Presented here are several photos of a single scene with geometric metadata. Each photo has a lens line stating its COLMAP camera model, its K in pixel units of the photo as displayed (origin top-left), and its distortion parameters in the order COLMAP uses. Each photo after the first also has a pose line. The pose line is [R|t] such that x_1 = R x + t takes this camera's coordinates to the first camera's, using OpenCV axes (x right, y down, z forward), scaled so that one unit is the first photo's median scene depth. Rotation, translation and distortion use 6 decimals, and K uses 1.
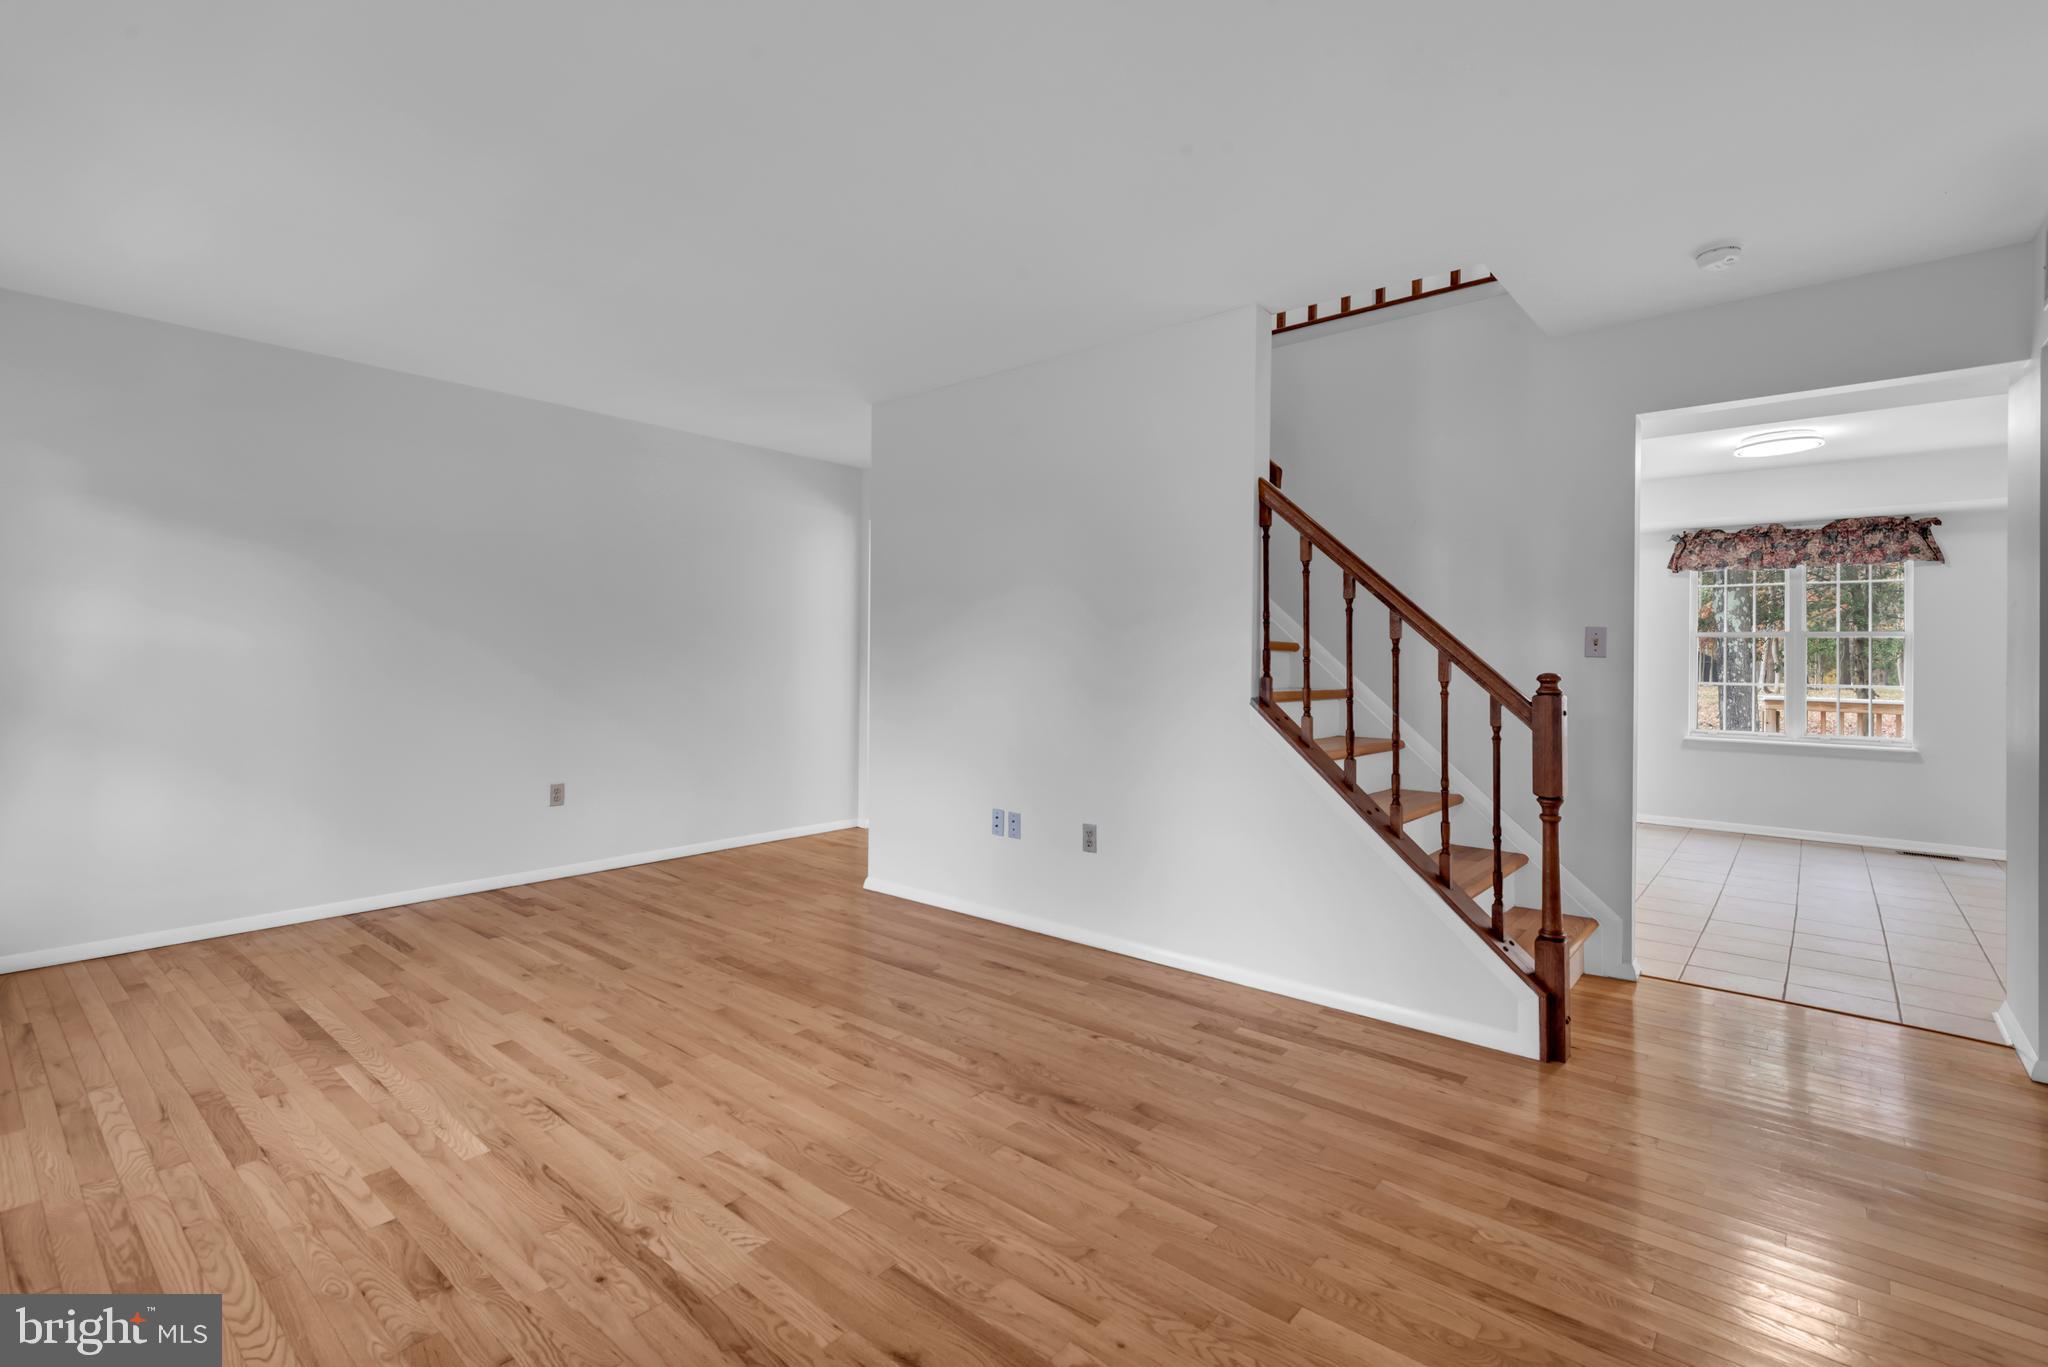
lens RADIAL K [[931.1, 0, 1013.7], [0, 931.1, 652.3], [0, 0, 1]] dist [0.036510, -0.019706]
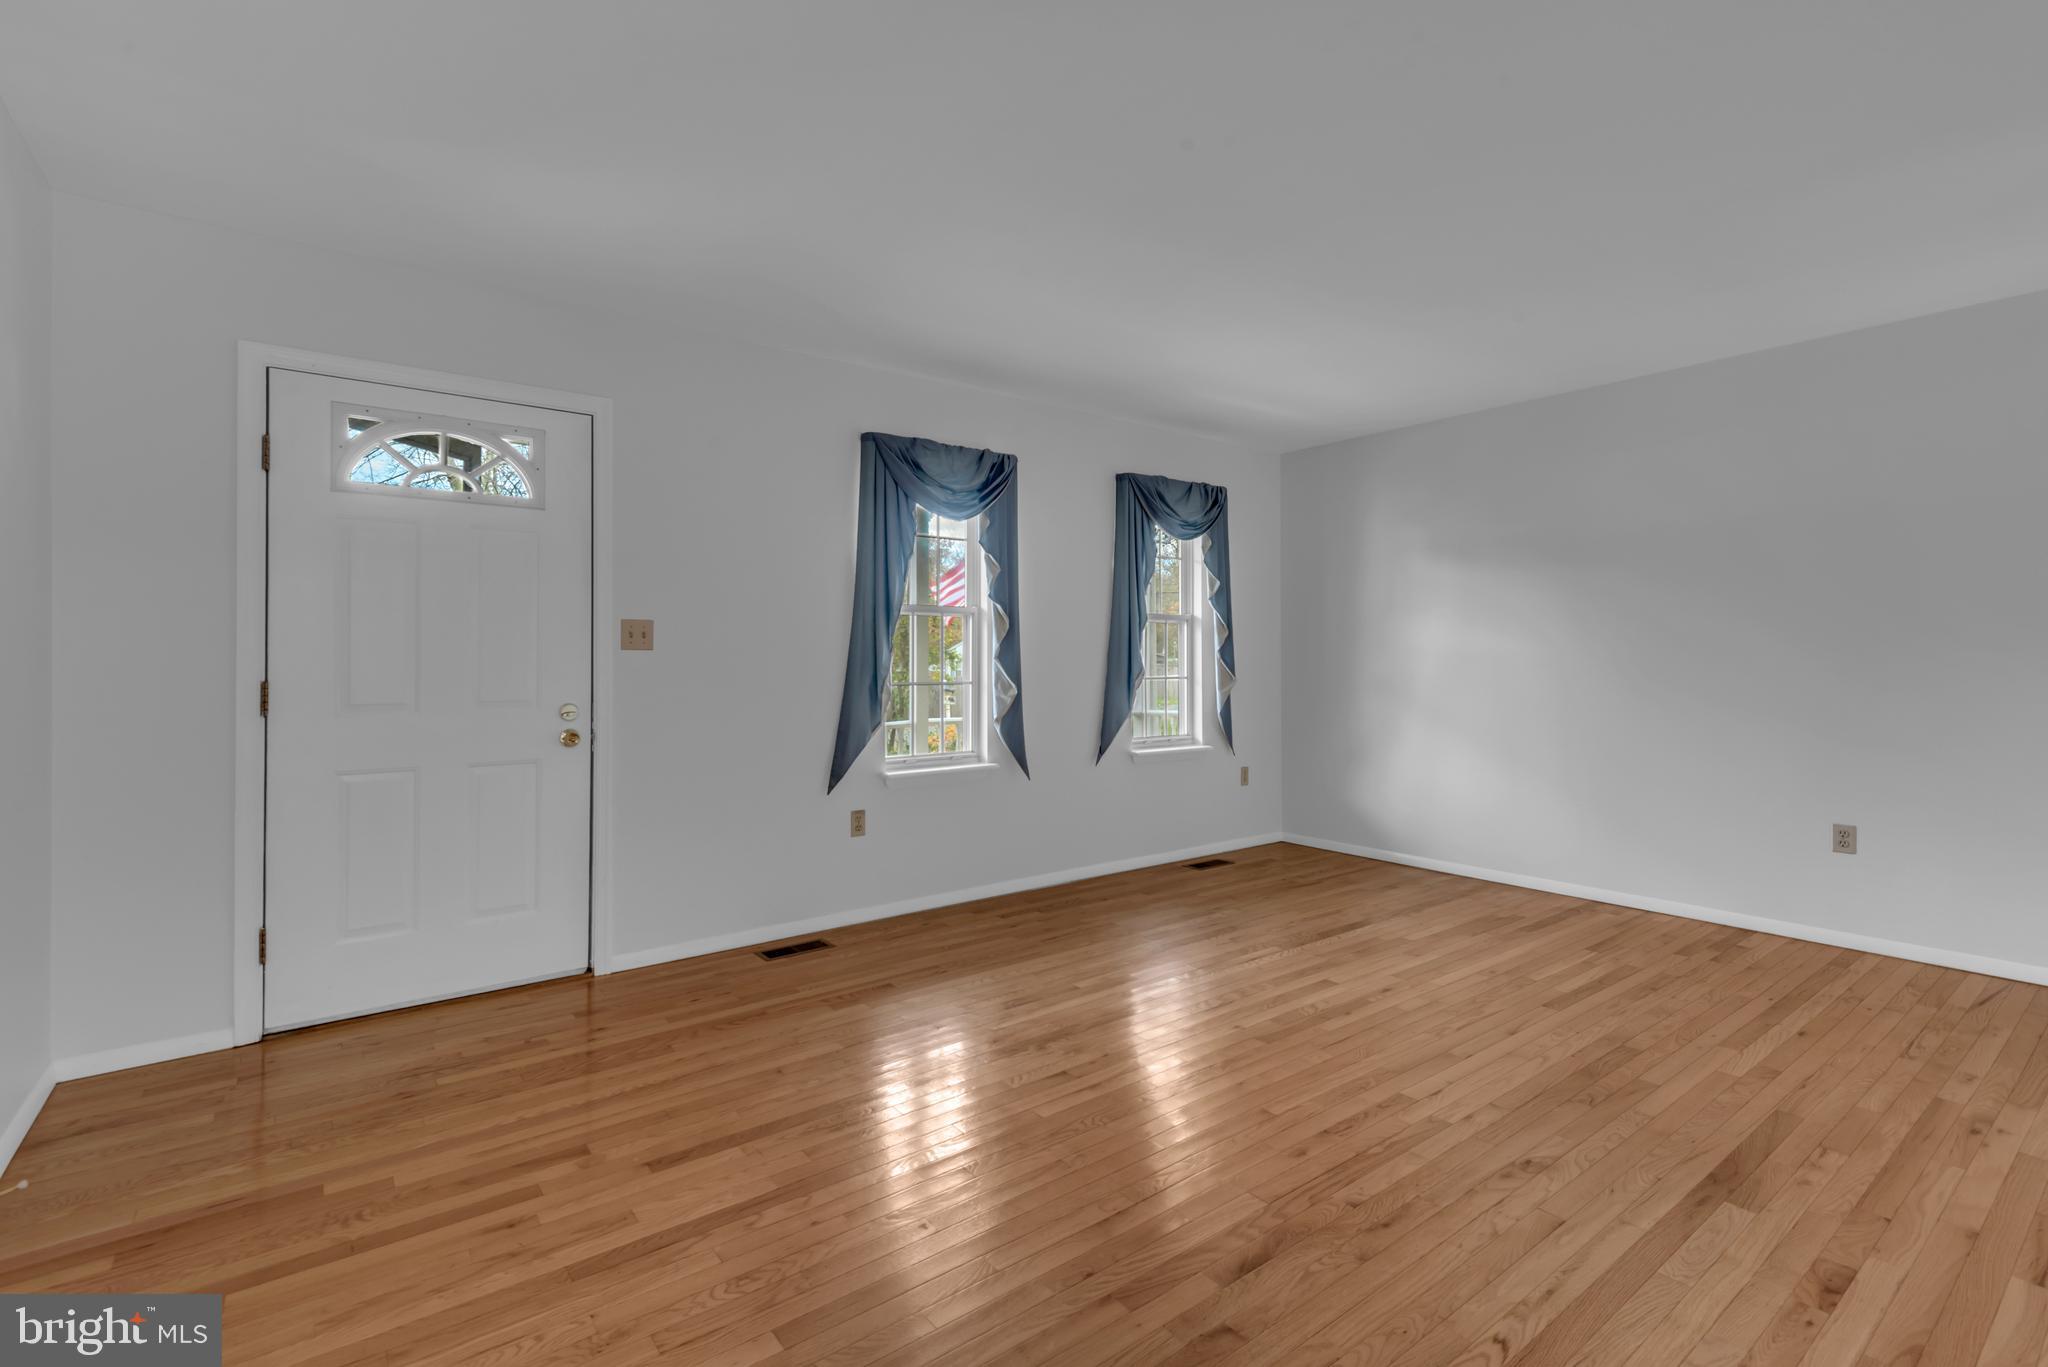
lens RADIAL K [[924.4, 0, 1017.4], [0, 924.4, 666.7], [0, 0, 1]] dist [0.036518, -0.023208]
pose [[-0.213963, -0.001108, -0.976841, 0.658084], [0.008619, 0.999958, -0.003022, 0.010930], [0.976804, -0.009066, -0.213944, 0.804913]]
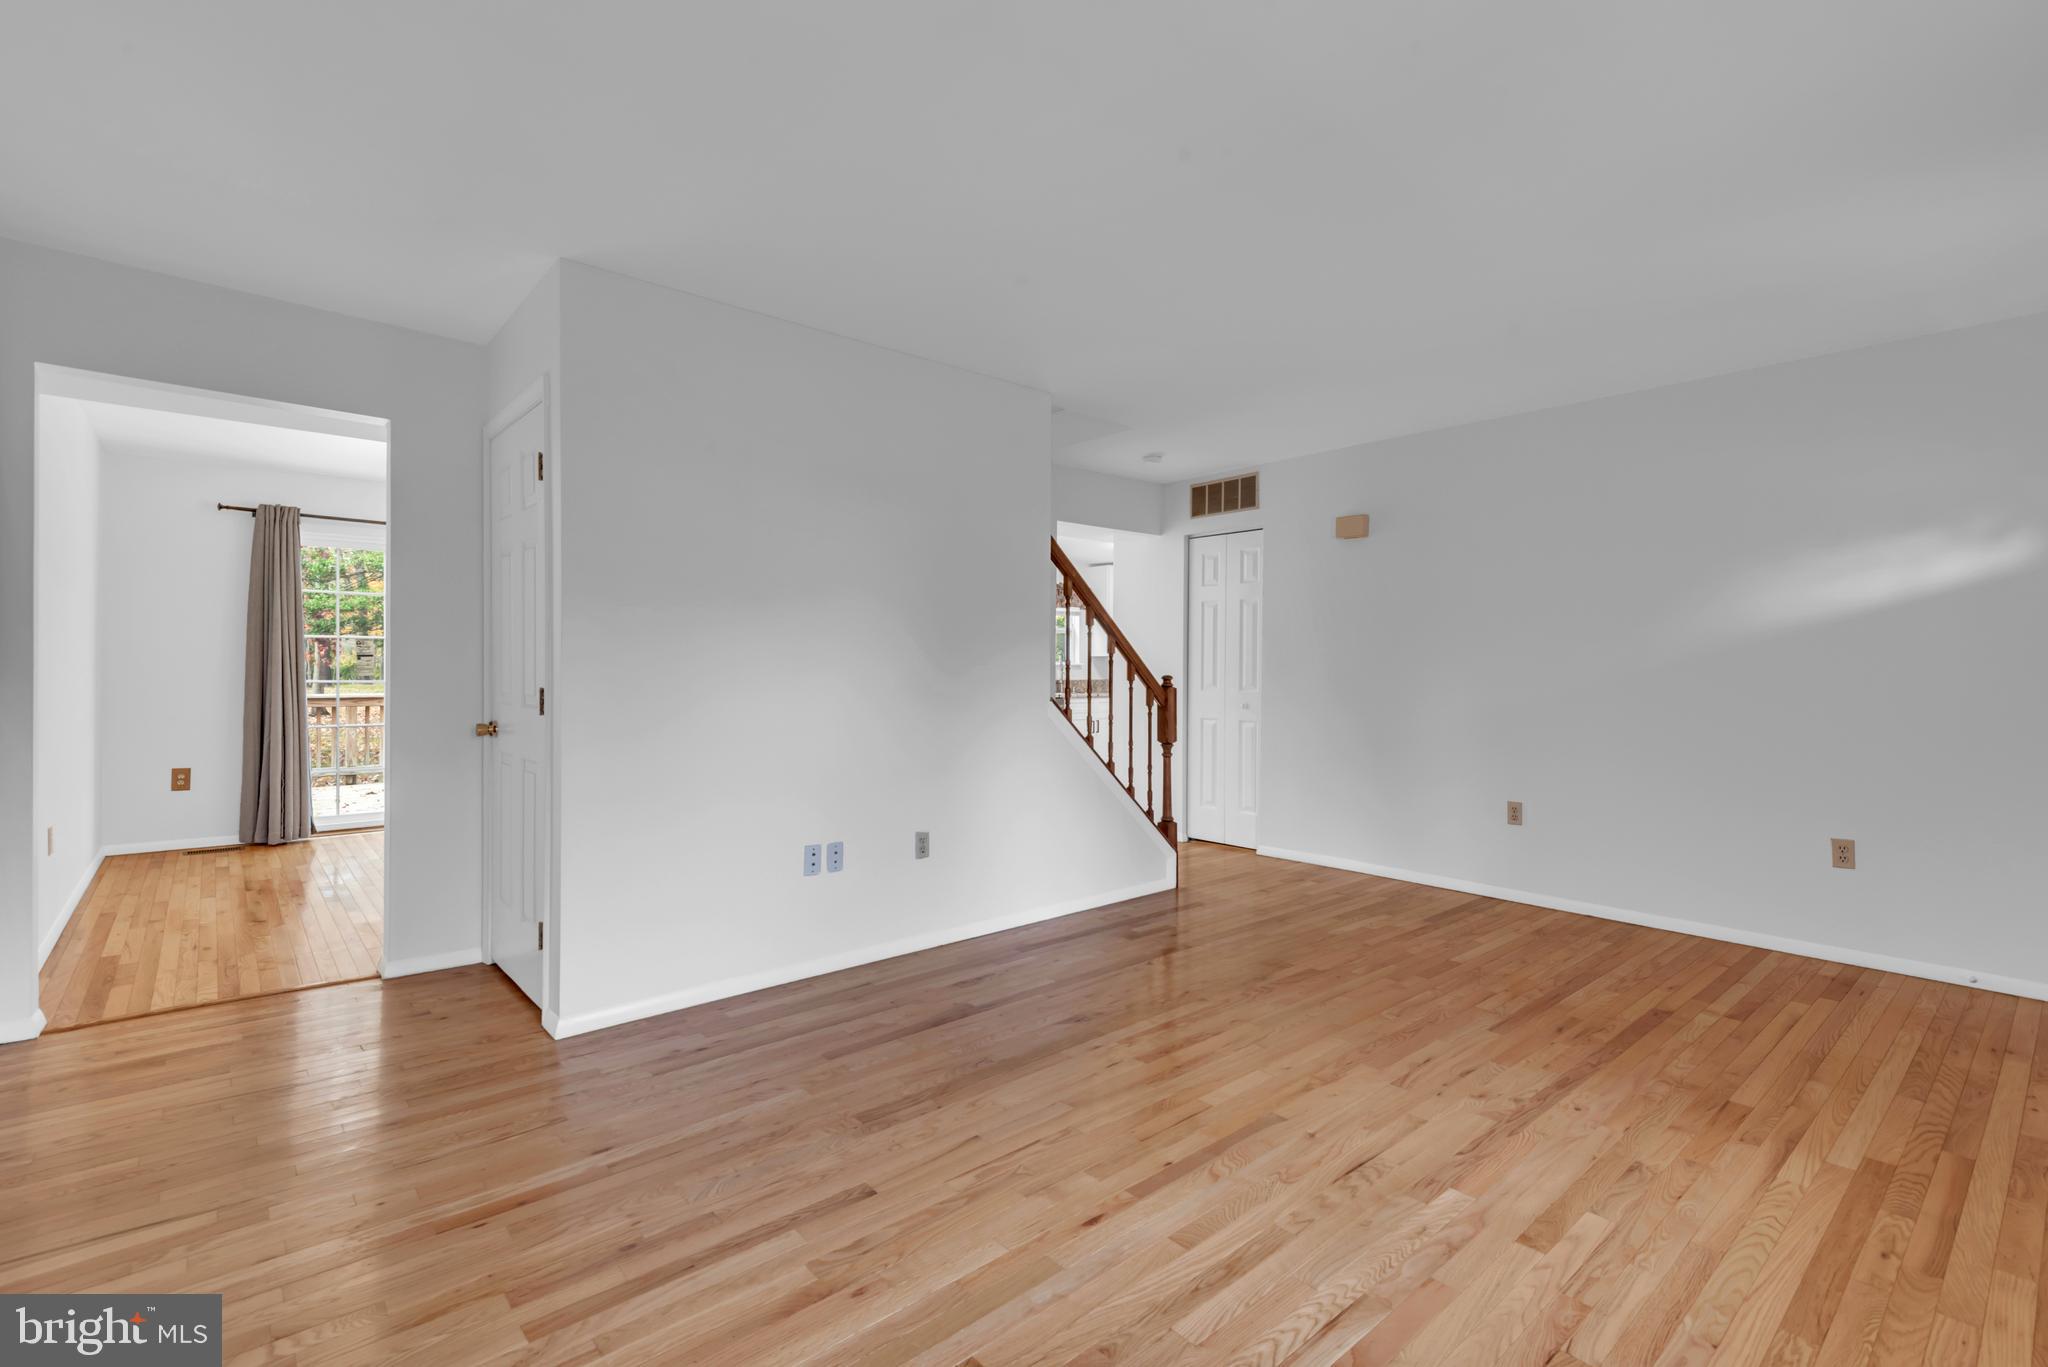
lens RADIAL K [[924.4, 0, 1017.4], [0, 924.4, 666.7], [0, 0, 1]] dist [0.036518, -0.023208]
pose [[0.149095, -0.007350, 0.988795, -1.136054], [-0.009765, 0.999913, 0.008905, -0.005334], [-0.988775, -0.010983, 0.149011, 0.947528]]
